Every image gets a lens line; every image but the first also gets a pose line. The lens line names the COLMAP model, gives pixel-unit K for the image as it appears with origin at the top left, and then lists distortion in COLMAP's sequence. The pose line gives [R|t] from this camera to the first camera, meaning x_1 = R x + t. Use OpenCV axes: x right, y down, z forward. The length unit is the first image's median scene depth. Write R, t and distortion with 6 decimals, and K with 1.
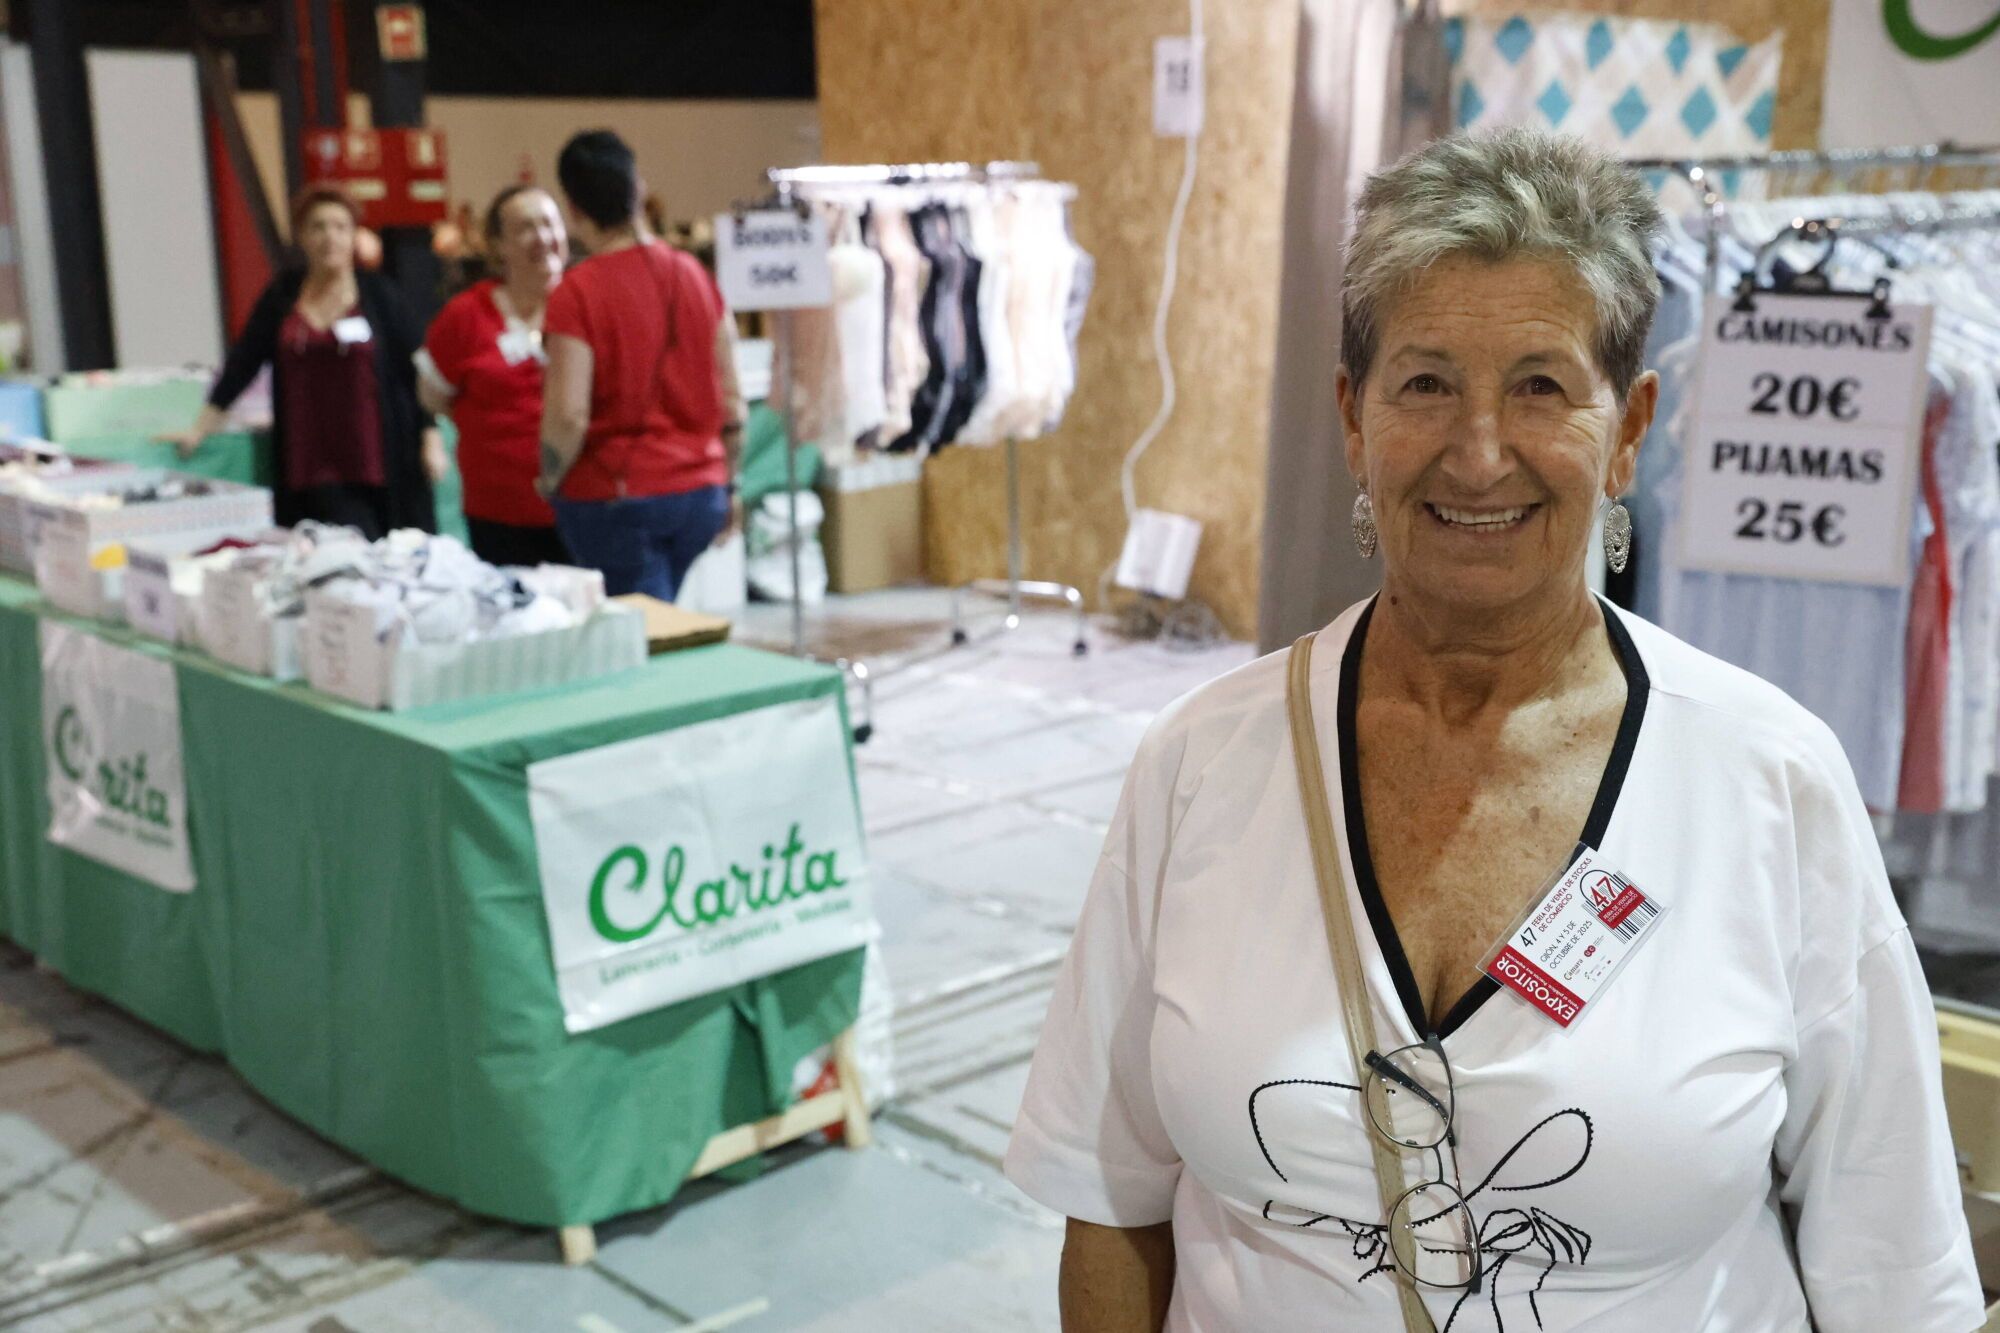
lens RADIAL K [[2432.0, 0, 991.7], [0, 2432.0, 693.8], [0, 0, 1]] dist [0.021160, 0.206968]
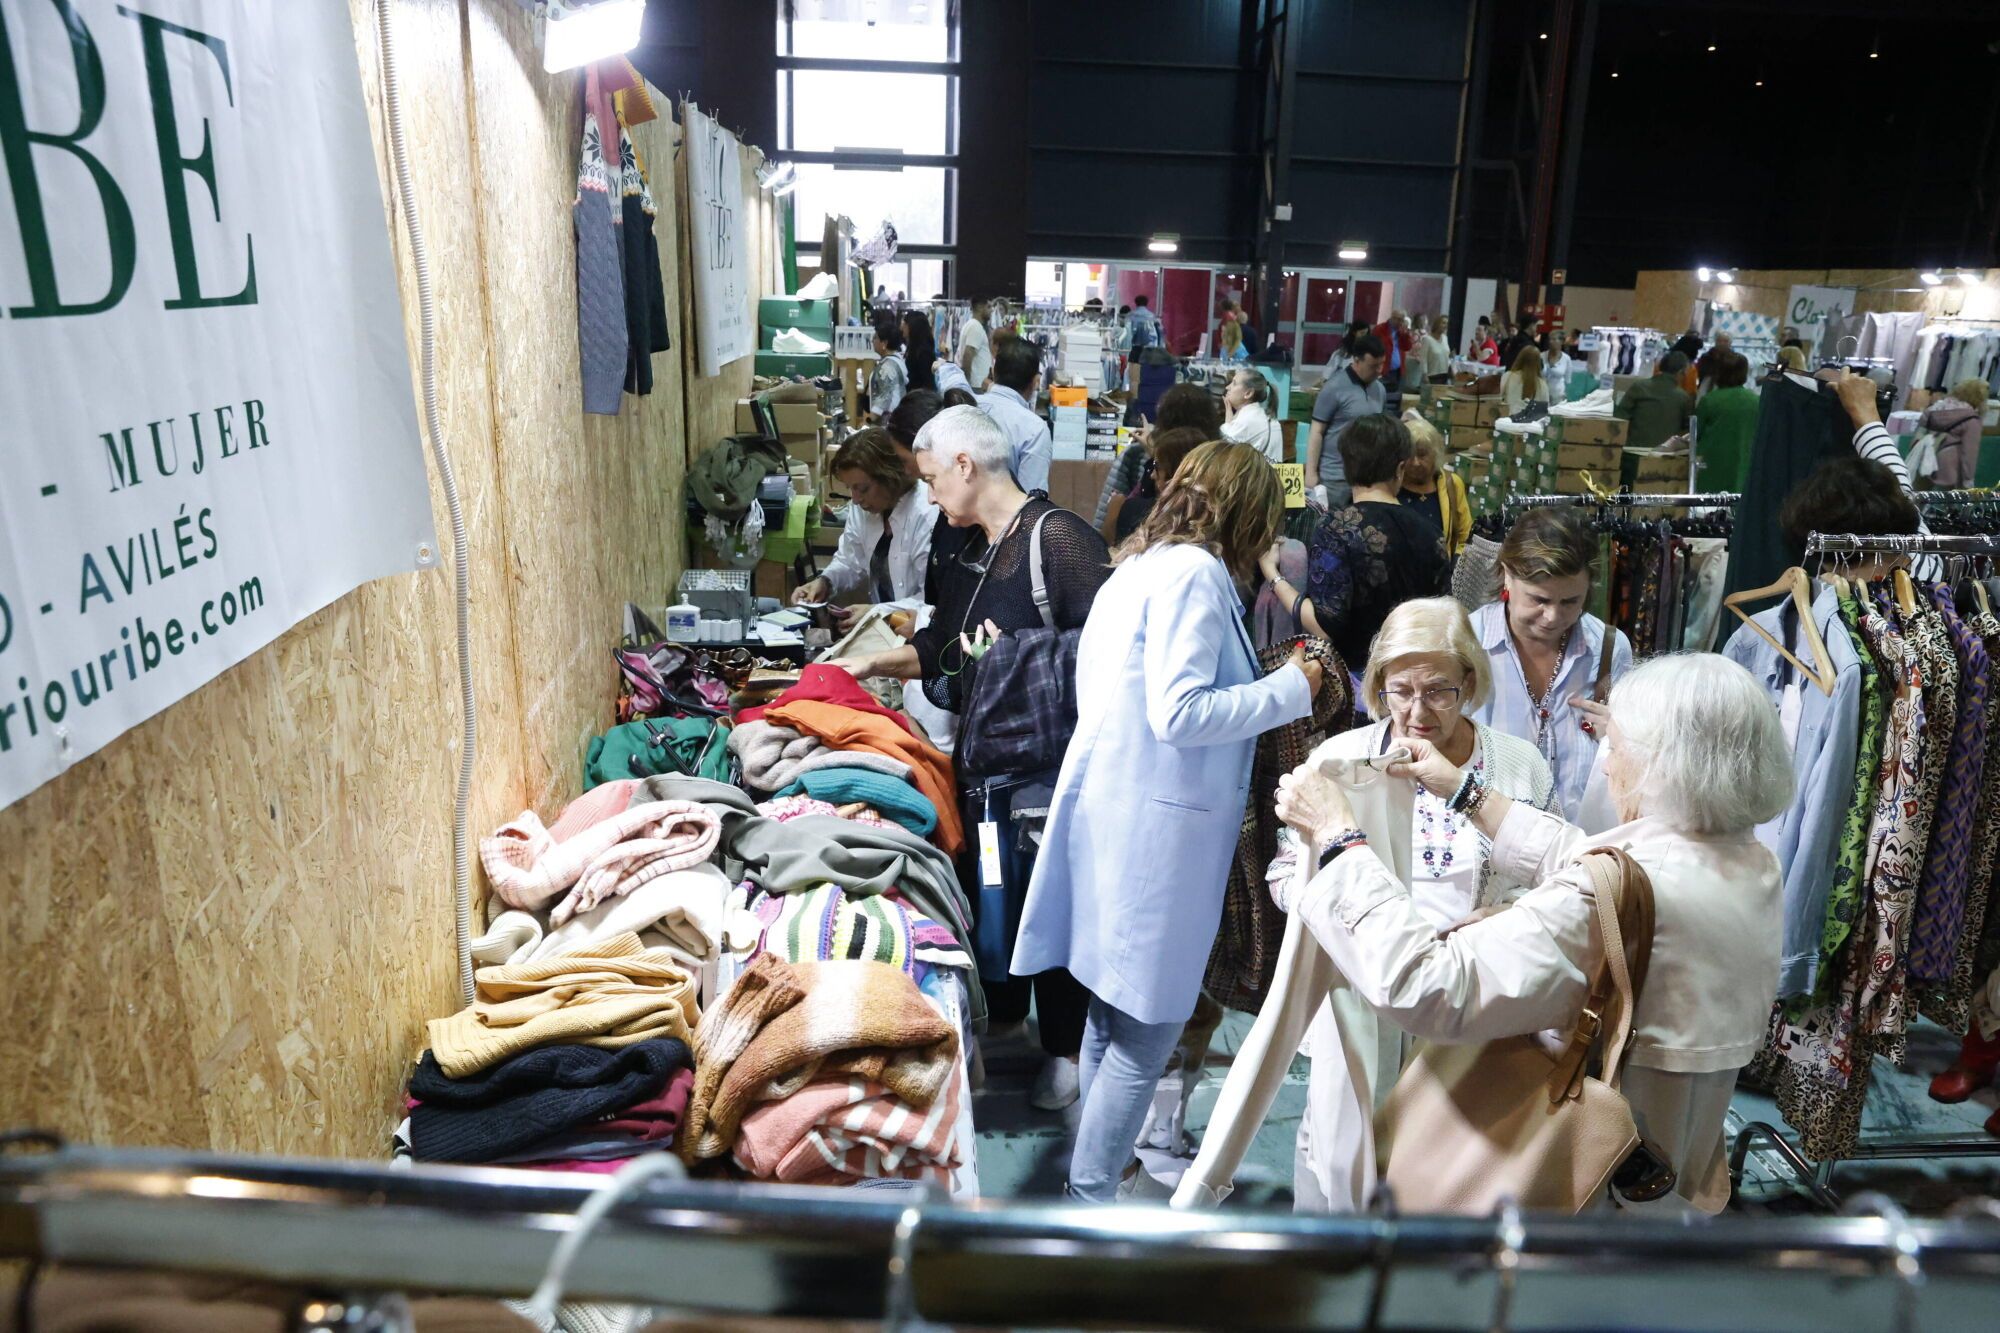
lens RADIAL K [[1342.8, 0, 999.0], [0, 1342.8, 689.2], [0, 0, 1]] dist [-0.117858, 0.096462]
pose [[0.799005, 0.213519, -0.562139, 0.674786], [-0.169487, 0.976900, 0.130157, 0.434399], [0.576945, -0.008721, 0.816736, -2.226462]]
